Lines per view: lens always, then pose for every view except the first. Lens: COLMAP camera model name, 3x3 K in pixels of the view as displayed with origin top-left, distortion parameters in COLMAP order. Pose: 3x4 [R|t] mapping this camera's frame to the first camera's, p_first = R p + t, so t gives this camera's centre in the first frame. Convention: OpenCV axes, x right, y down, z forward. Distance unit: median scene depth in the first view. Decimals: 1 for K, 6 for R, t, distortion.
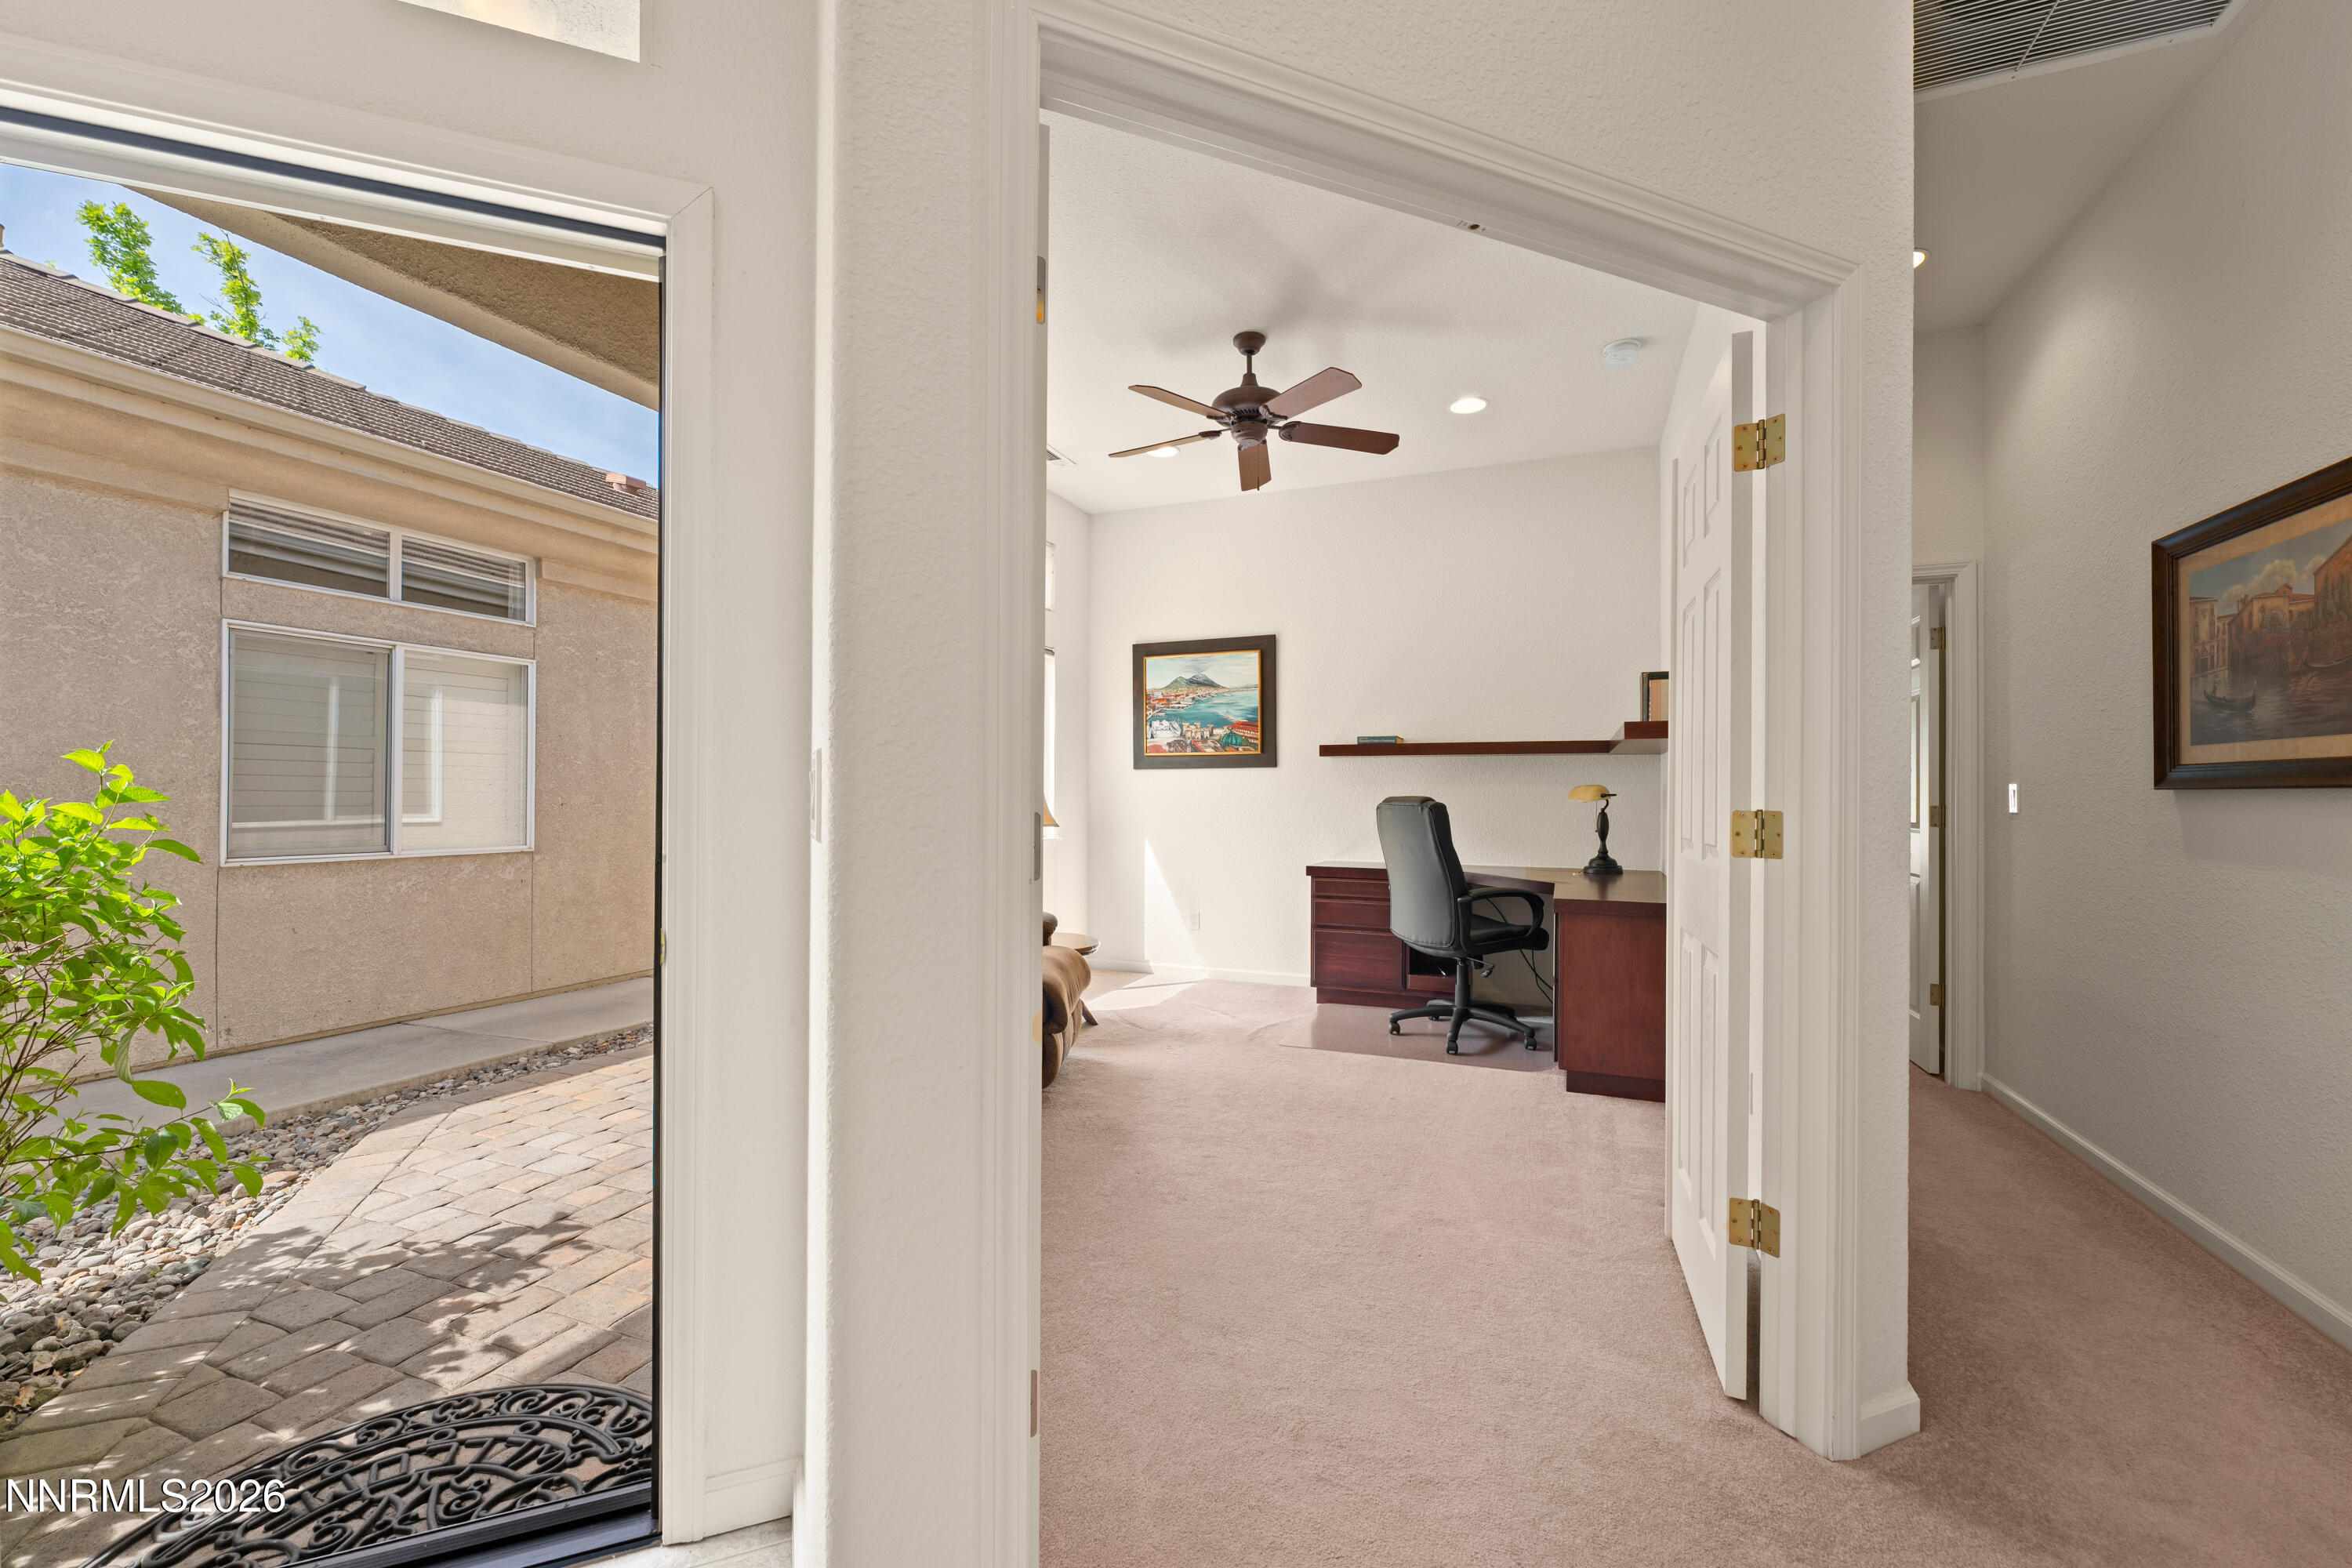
lens RADIAL K [[956.2, 0, 1174.1], [0, 956.2, 787.8], [0, 0, 1]] dist [-0.001496, -0.001369]
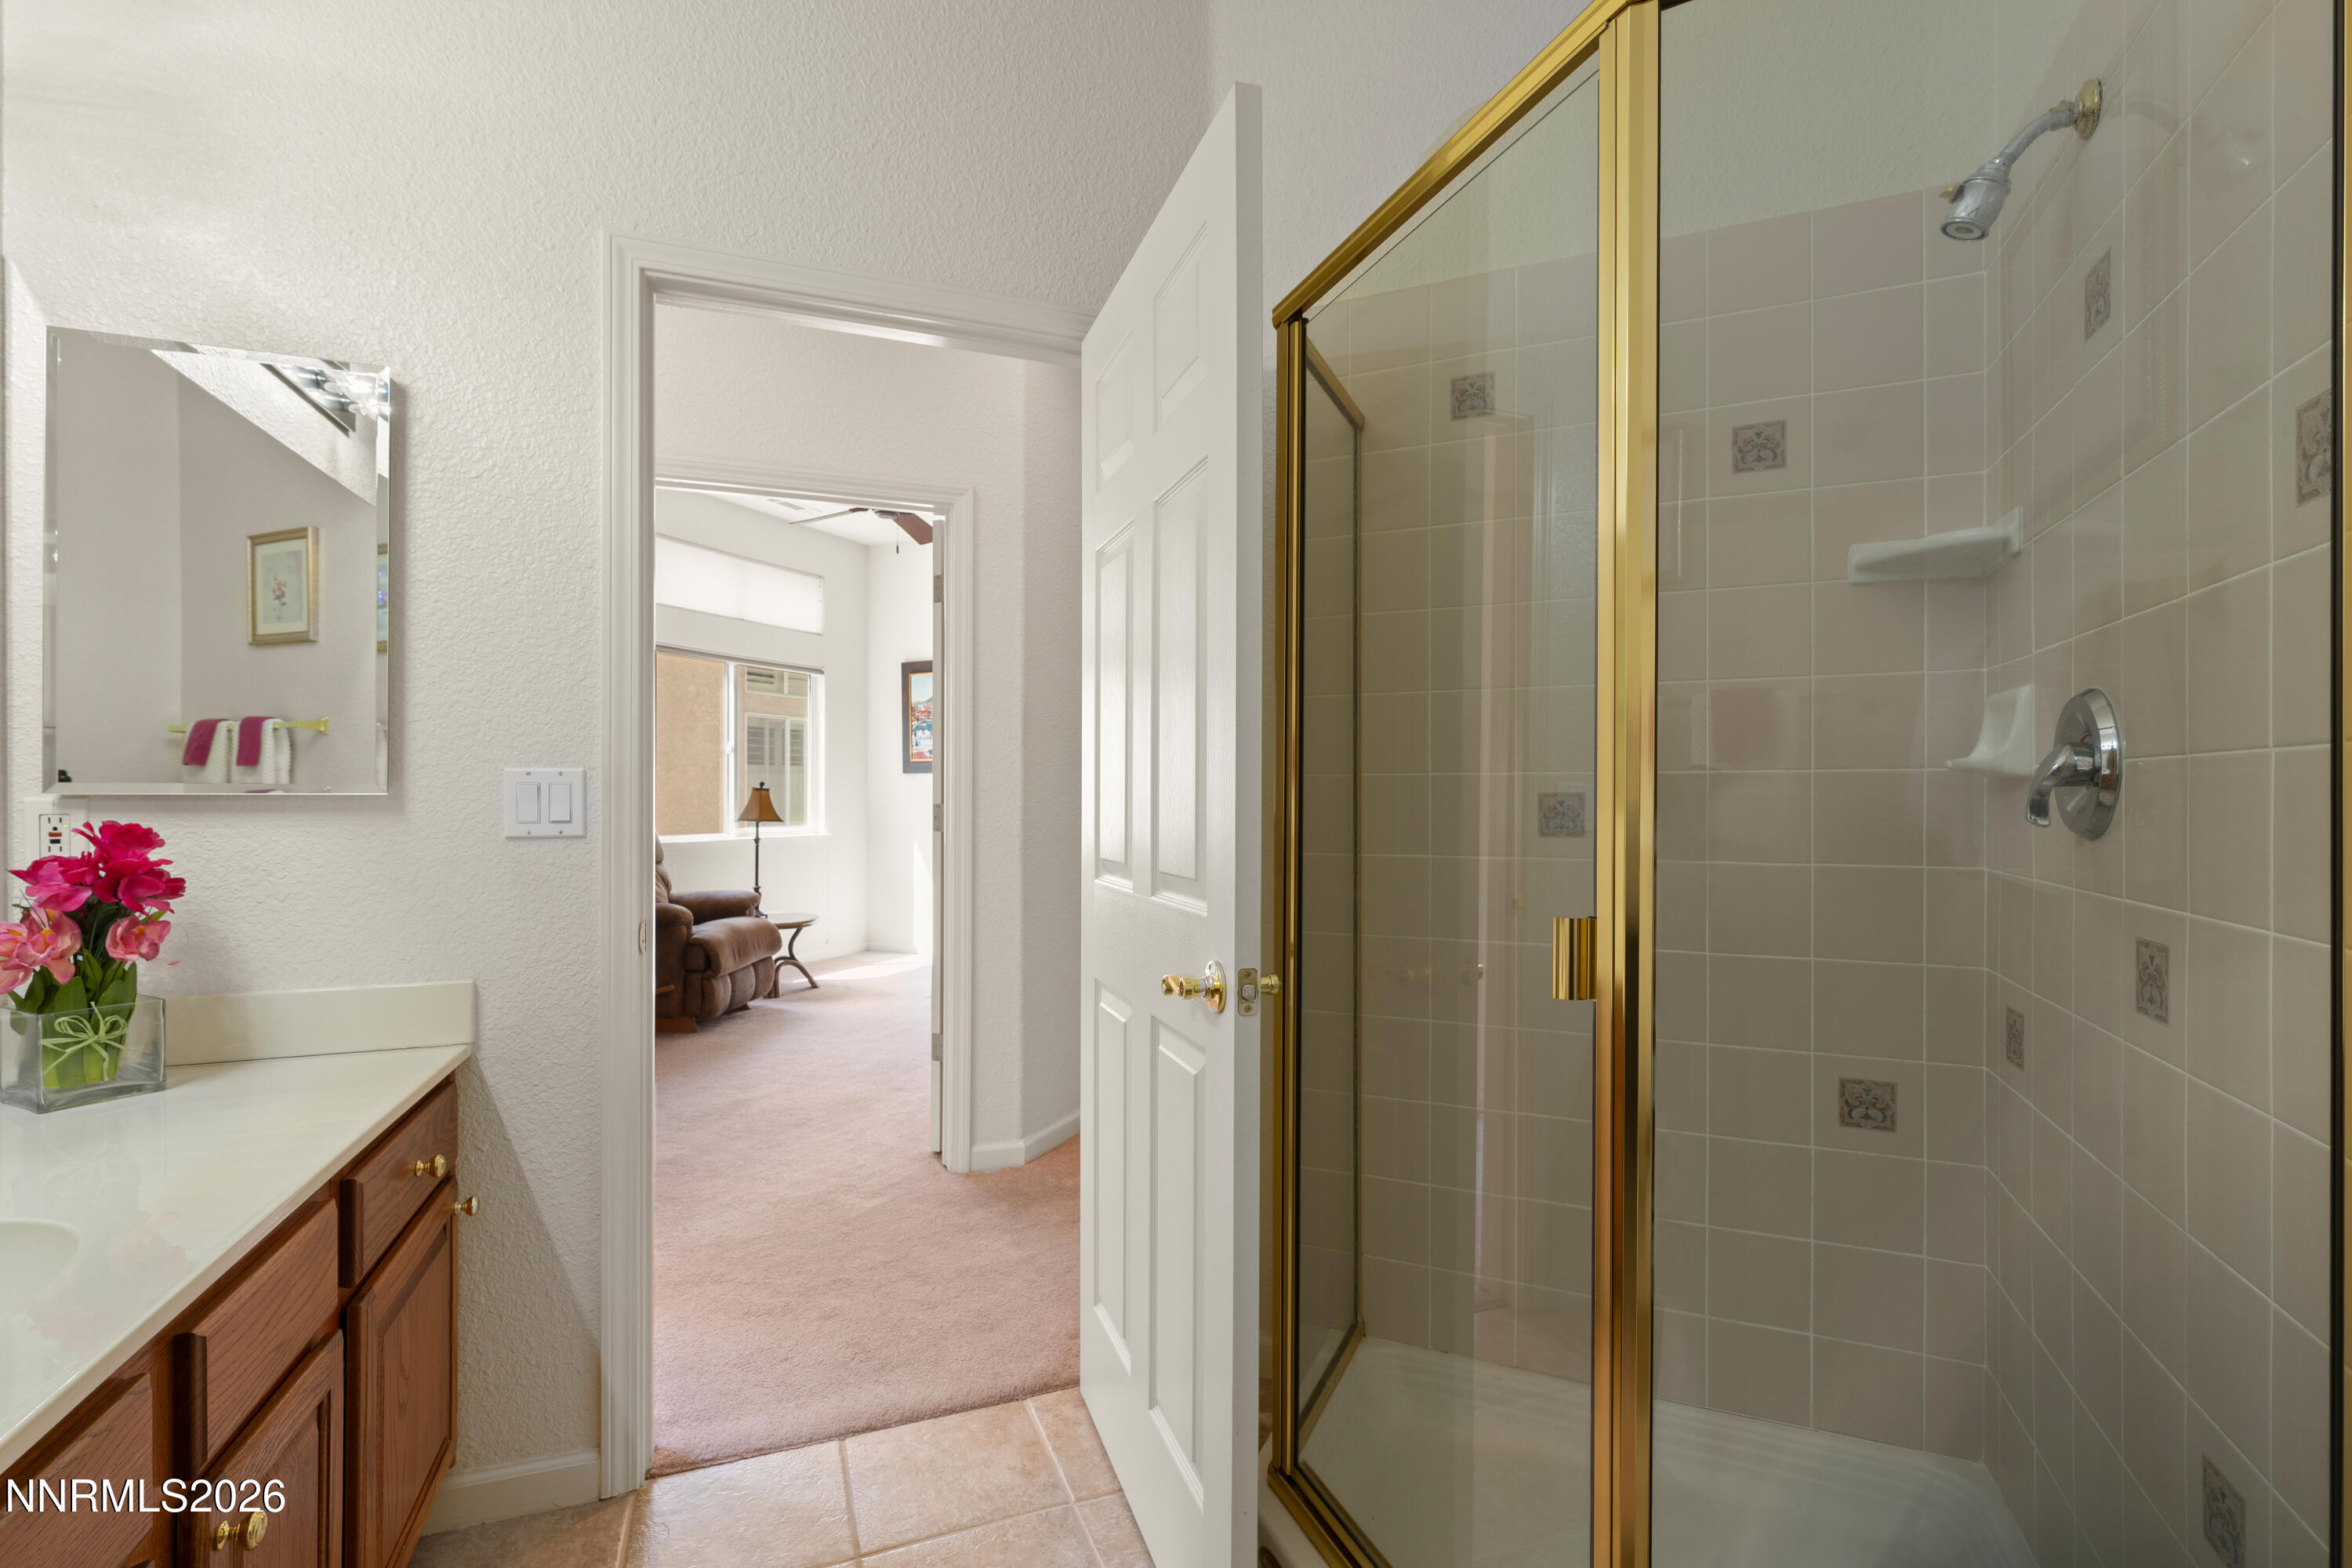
lens RADIAL K [[1058.5, 0, 1184.5], [0, 1058.5, 792.8], [0, 0, 1]] dist [0.000399, -0.001478]
pose [[0.999886, -0.004612, -0.014367, 0.476464], [0.004699, 0.999971, 0.006001, -0.003077], [0.014338, -0.006068, 0.999879, -0.386331]]
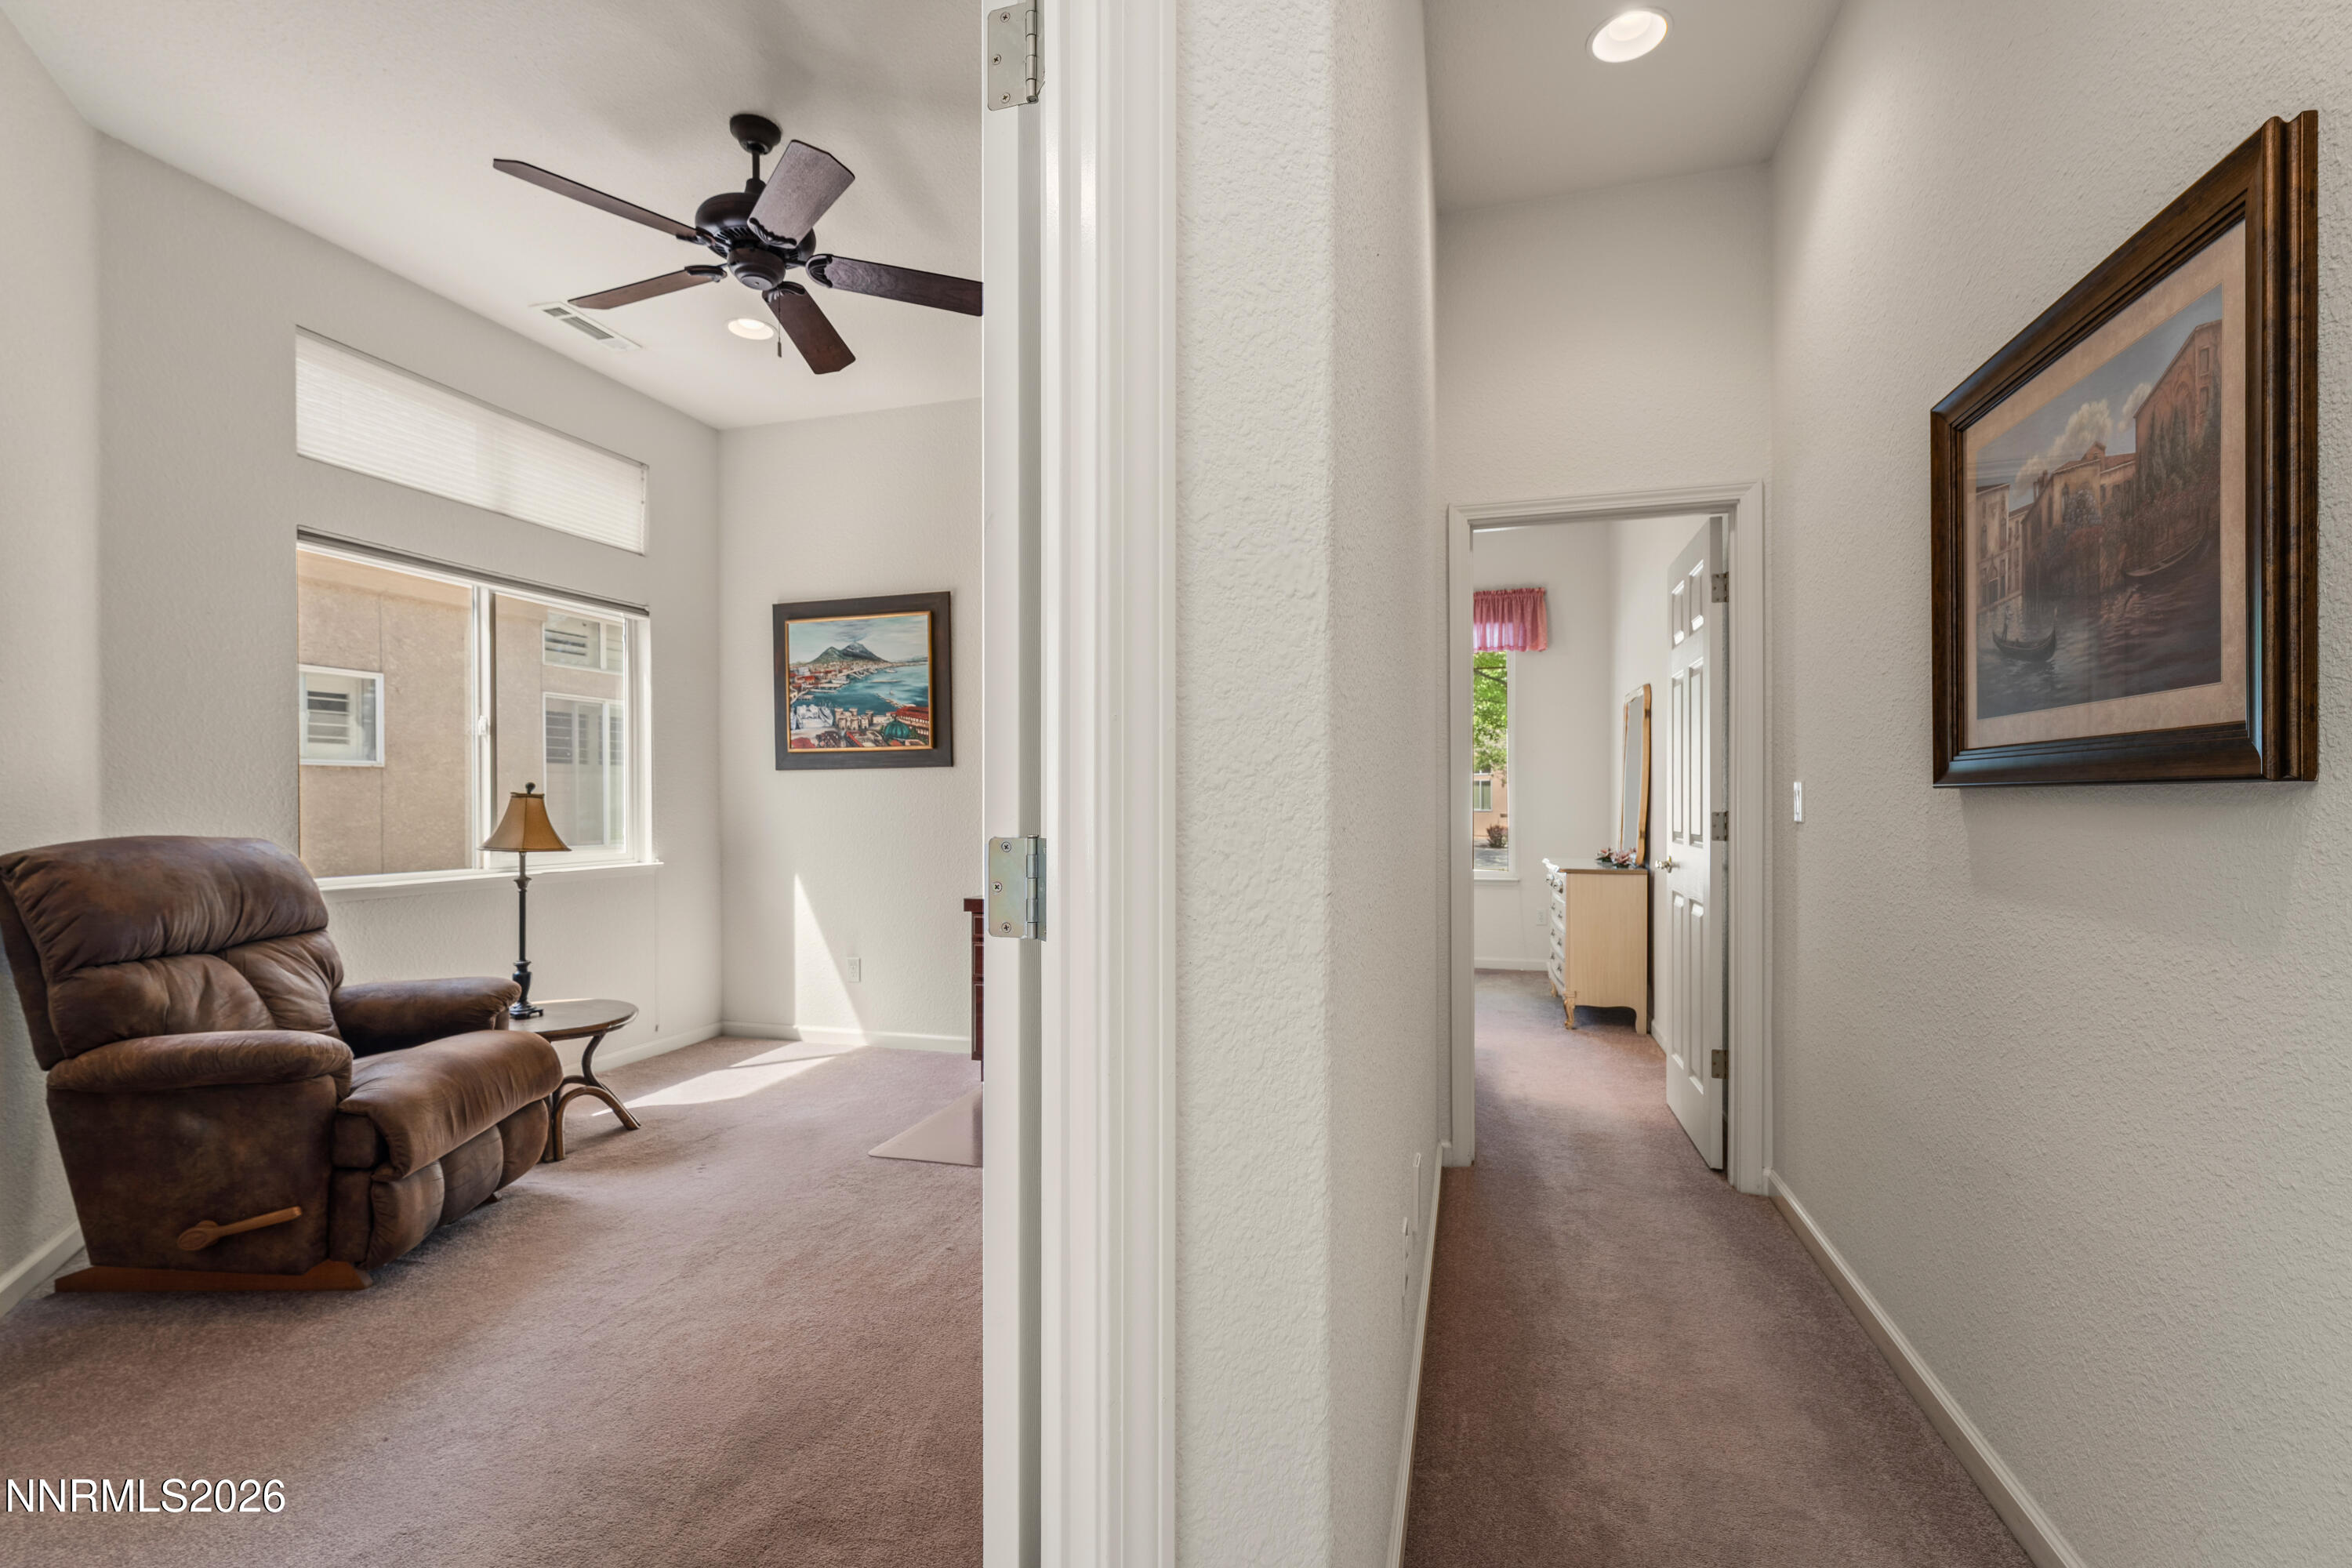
lens RADIAL K [[1058.5, 0, 1175.0], [0, 1058.5, 806.8], [0, 0, 1]] dist [0.000399, -0.001478]
pose [[0.994657, -0.007860, 0.102931, 0.283198], [0.006617, 0.999901, 0.012410, 0.001504], [-0.103018, -0.011663, 0.994611, 0.214768]]
